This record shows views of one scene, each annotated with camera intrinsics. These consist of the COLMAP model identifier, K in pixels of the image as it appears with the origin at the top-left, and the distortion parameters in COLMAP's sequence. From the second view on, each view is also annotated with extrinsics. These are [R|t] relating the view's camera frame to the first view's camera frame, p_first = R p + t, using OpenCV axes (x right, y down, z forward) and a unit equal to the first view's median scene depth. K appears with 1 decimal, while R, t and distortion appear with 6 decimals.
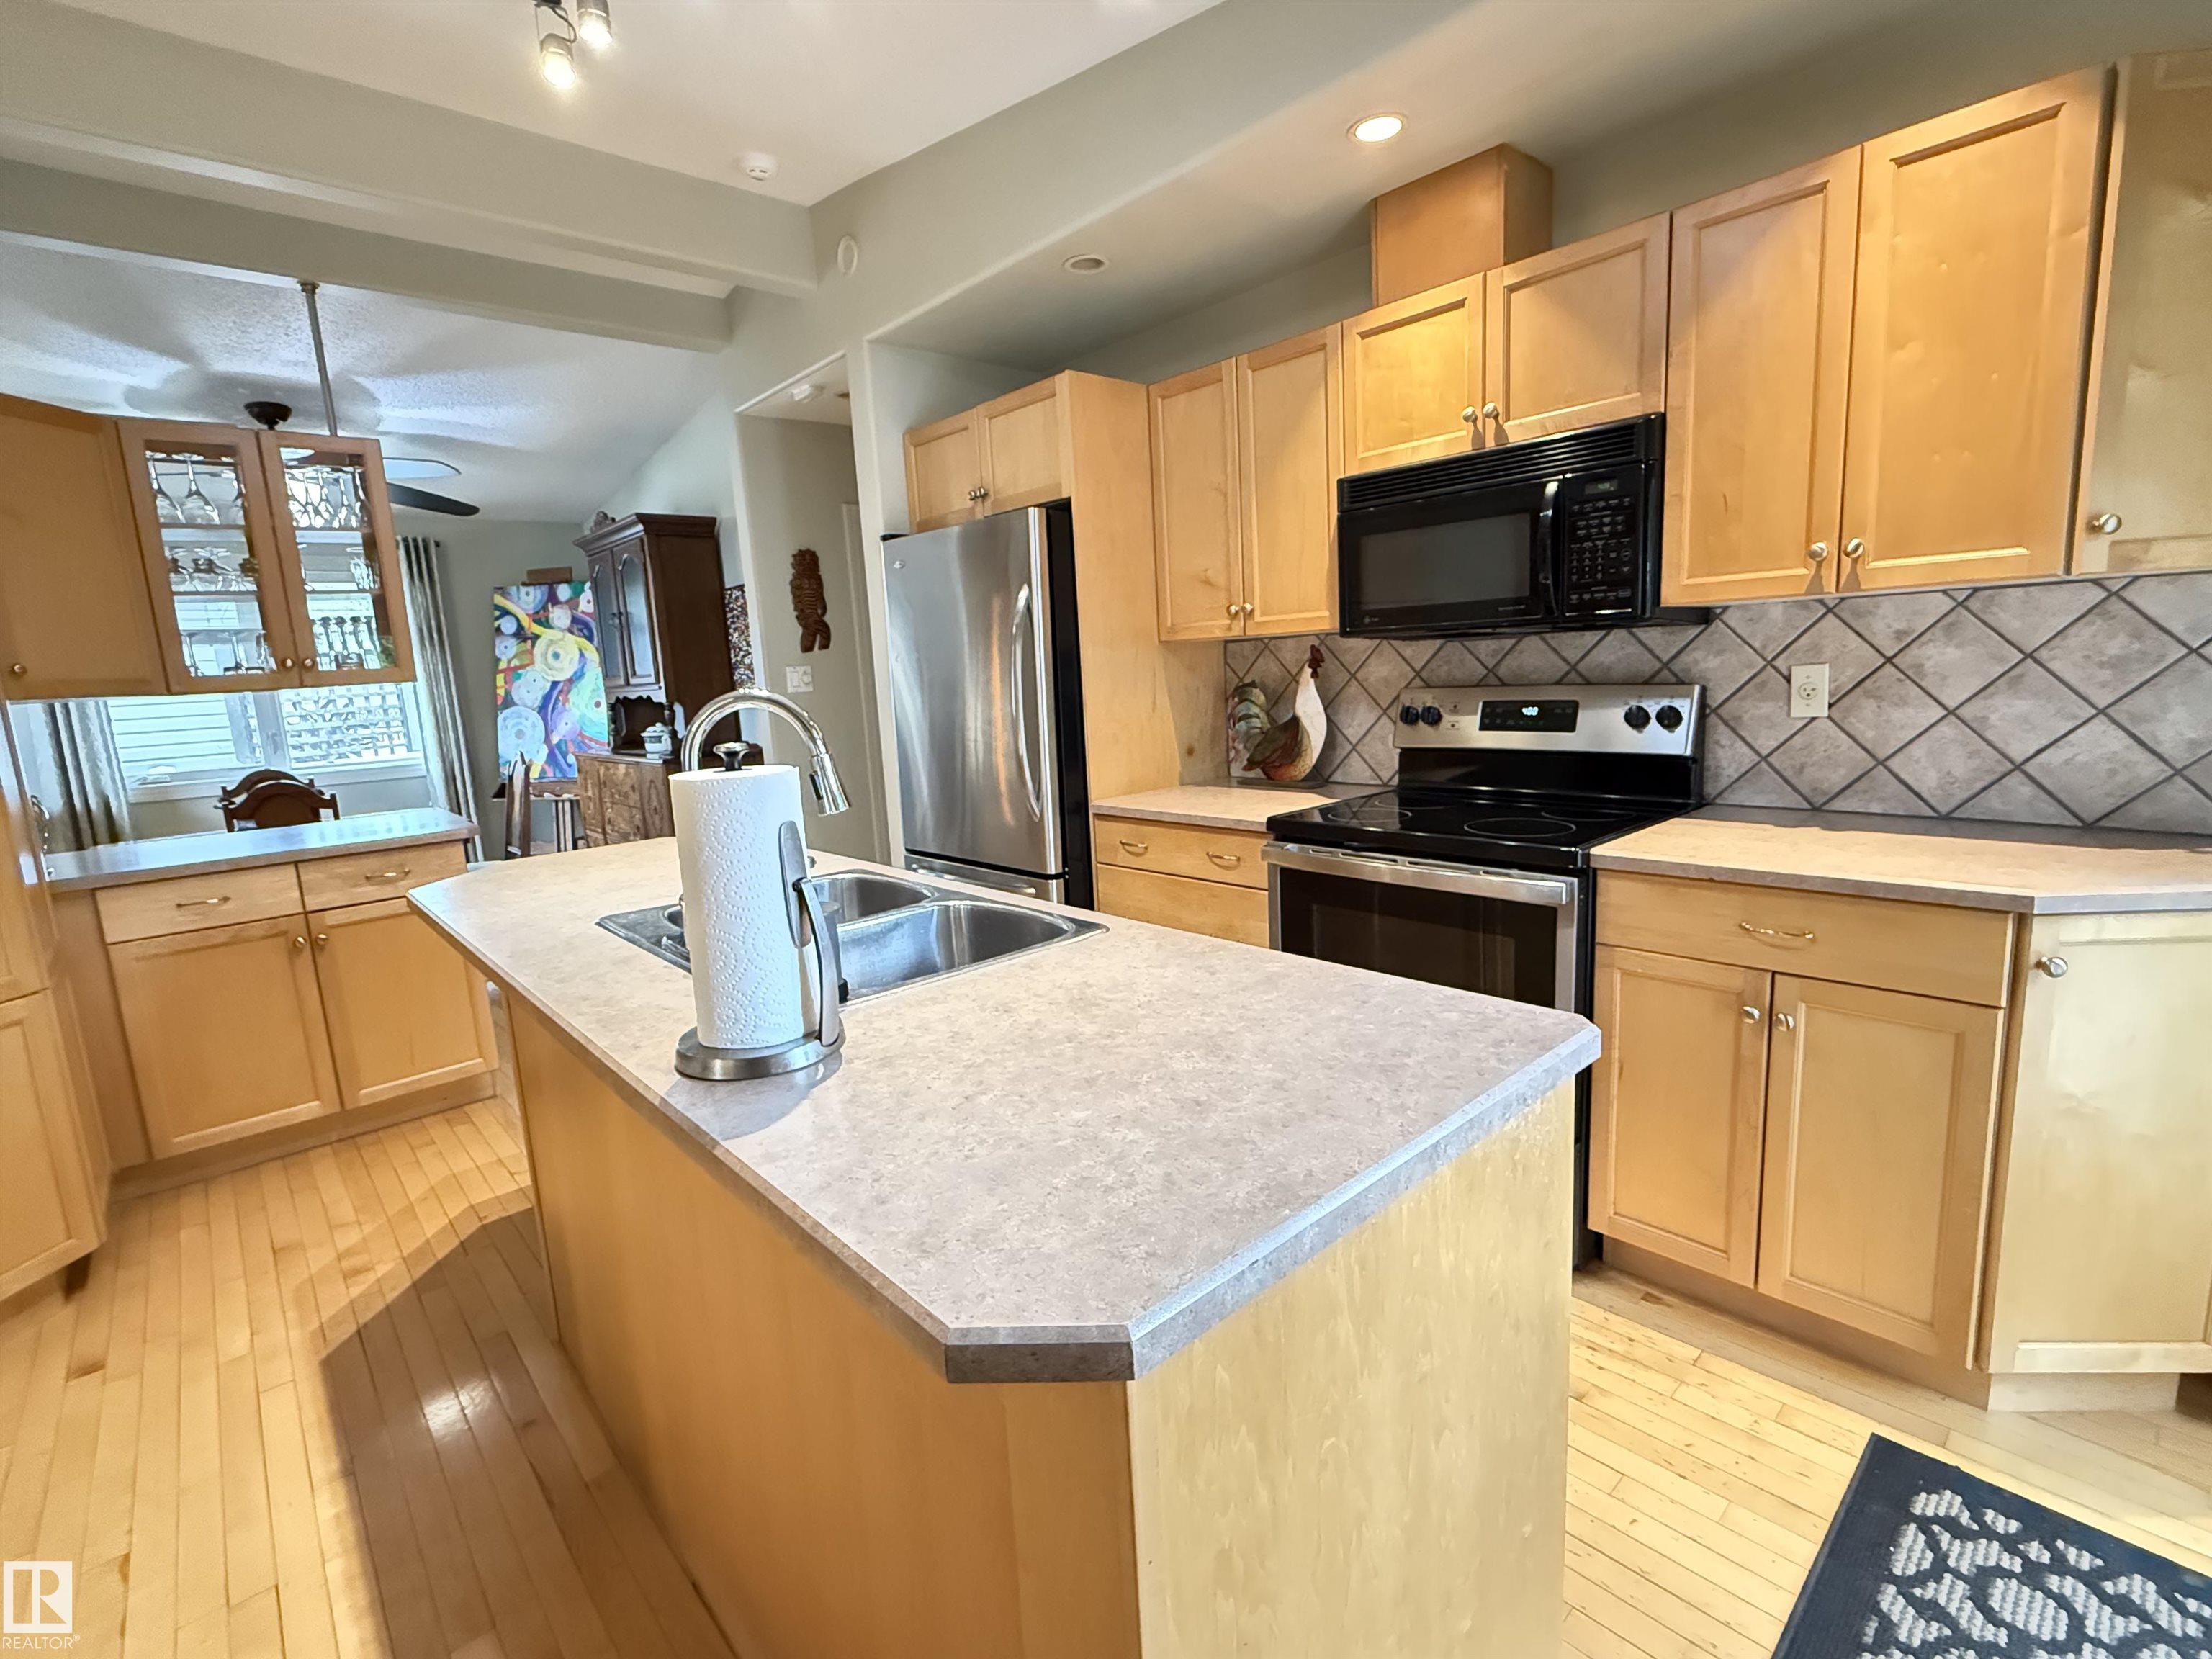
lens RADIAL K [[1027.1, 0, 1104.6], [0, 1027.1, 829.5], [0, 0, 1]] dist [0.002889, 0.000875]
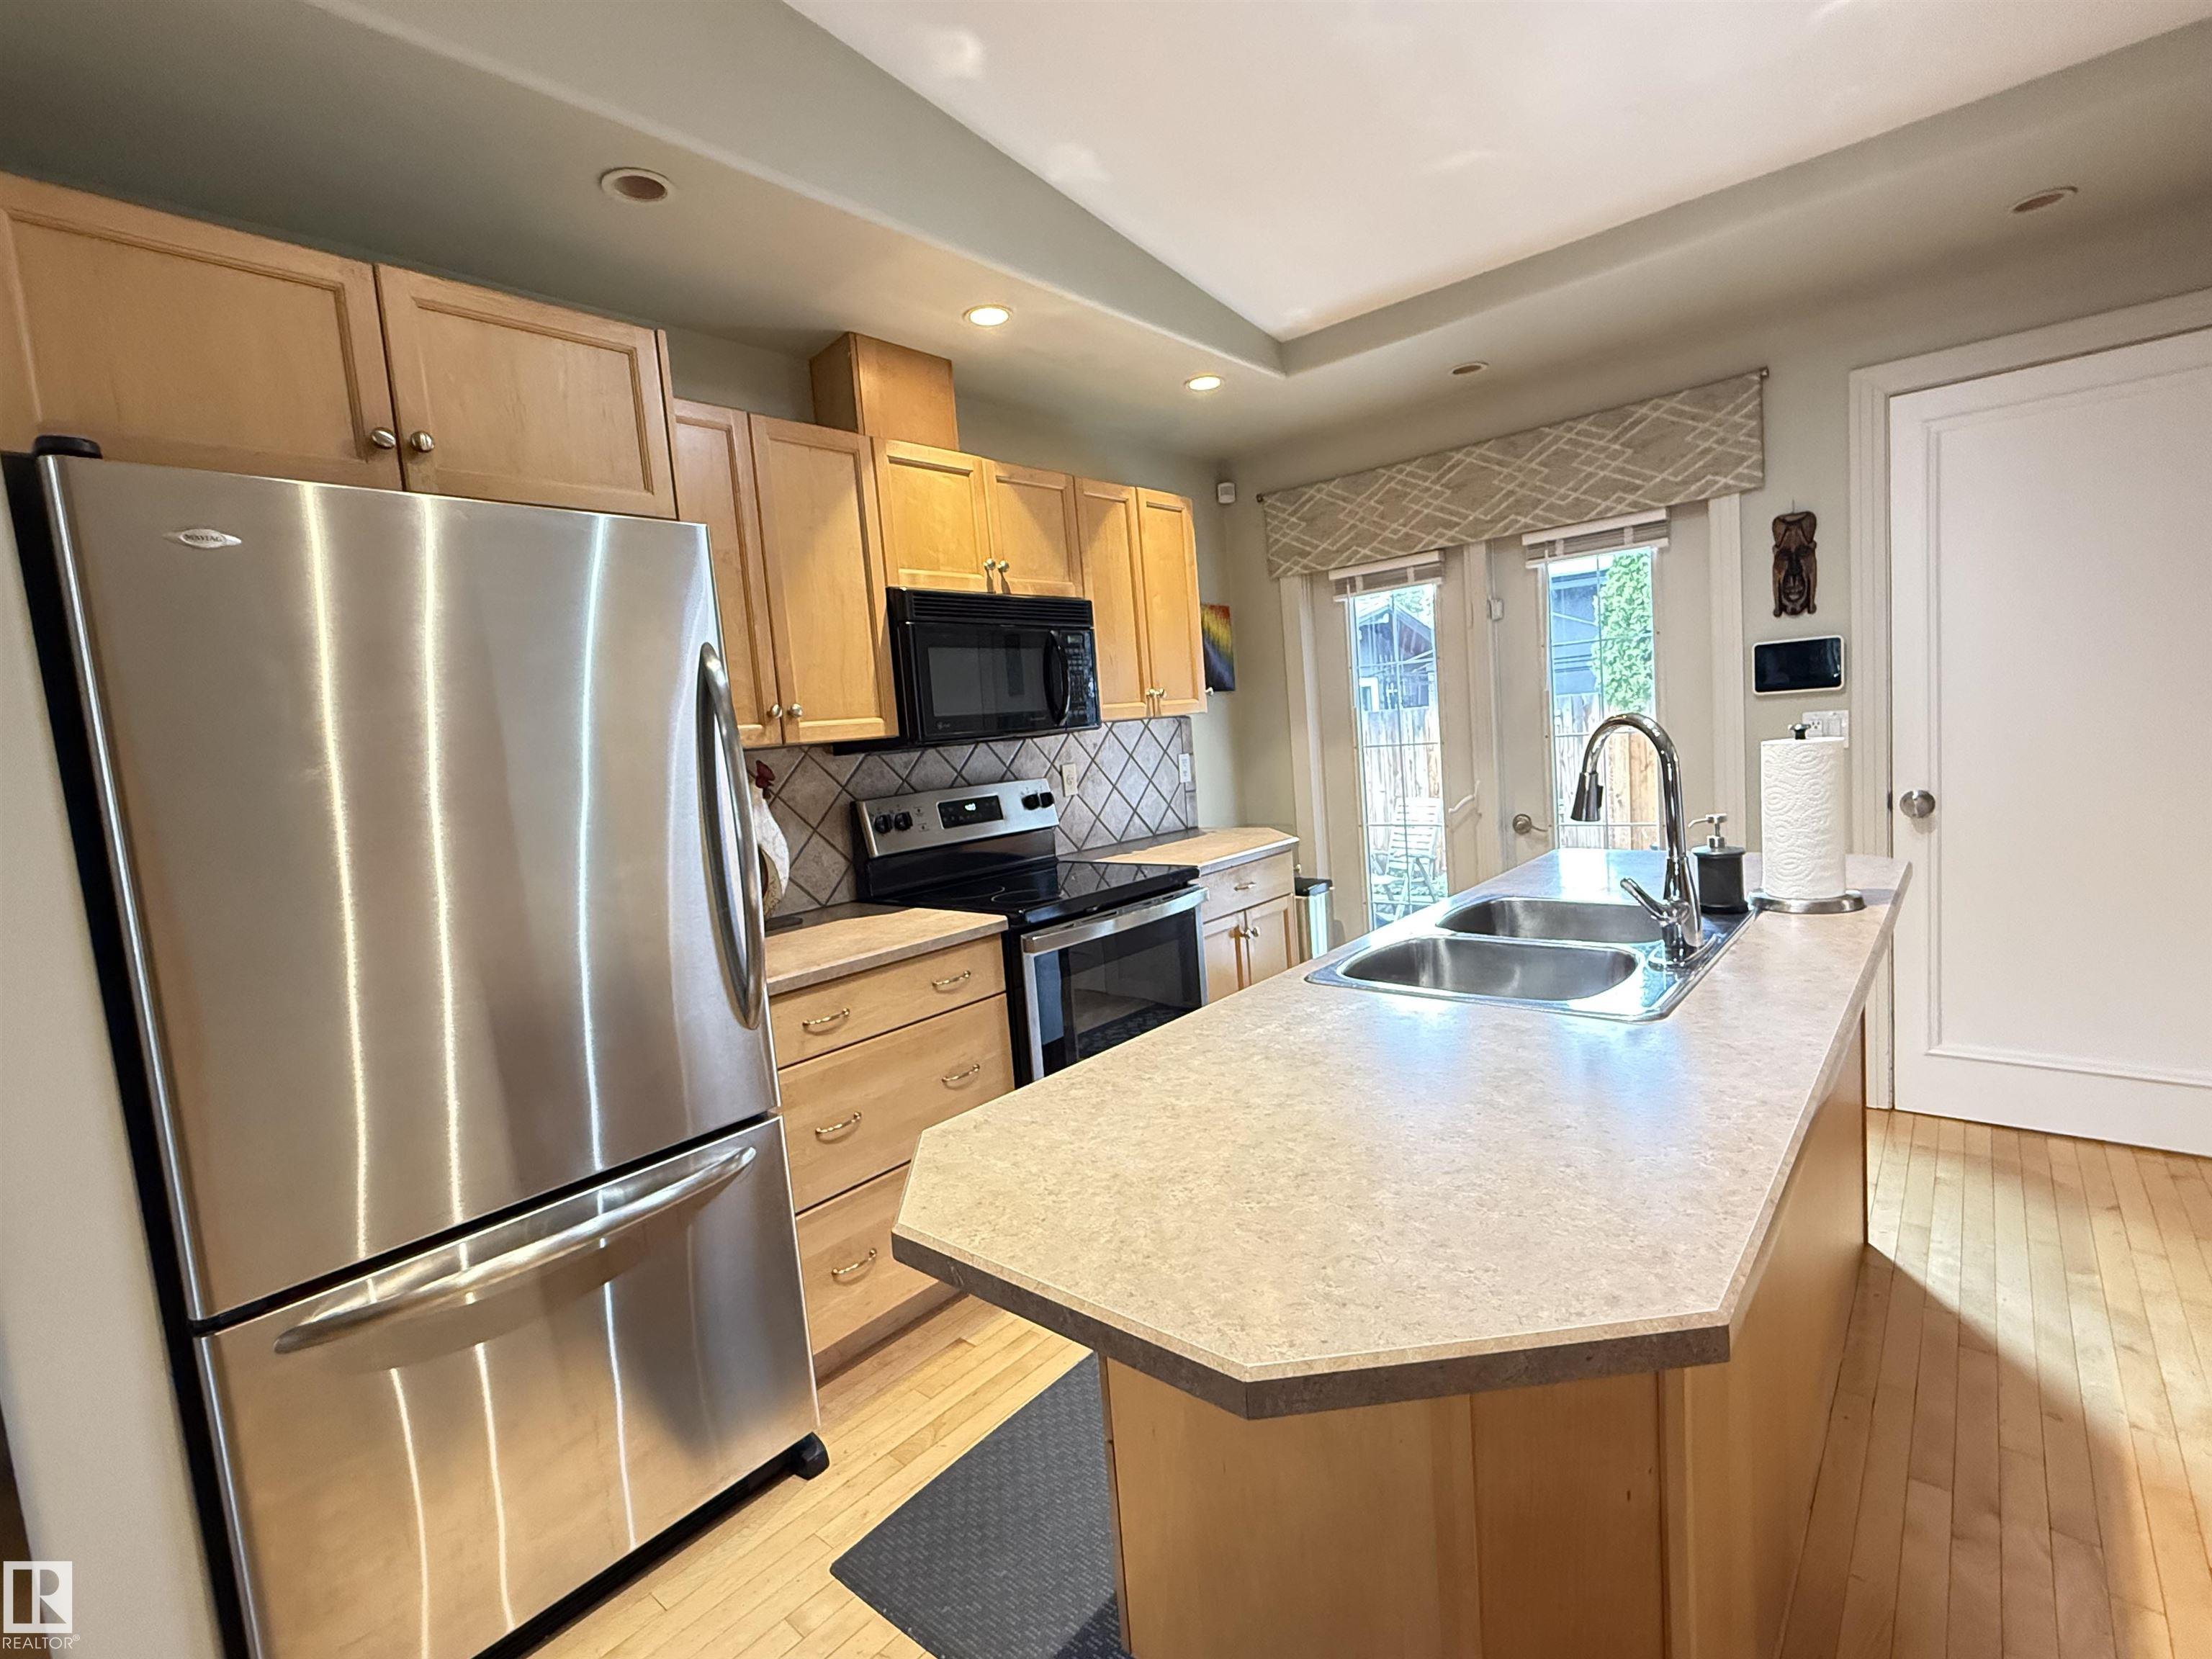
lens RADIAL K [[1027.1, 0, 1105.1], [0, 1027.1, 822.6], [0, 0, 1]] dist [0.002889, 0.000875]
pose [[-0.123210, -0.023826, 0.992095, -0.617813], [0.251100, 0.966432, 0.054394, -0.094248], [-0.960088, 0.255817, -0.113091, 0.752765]]
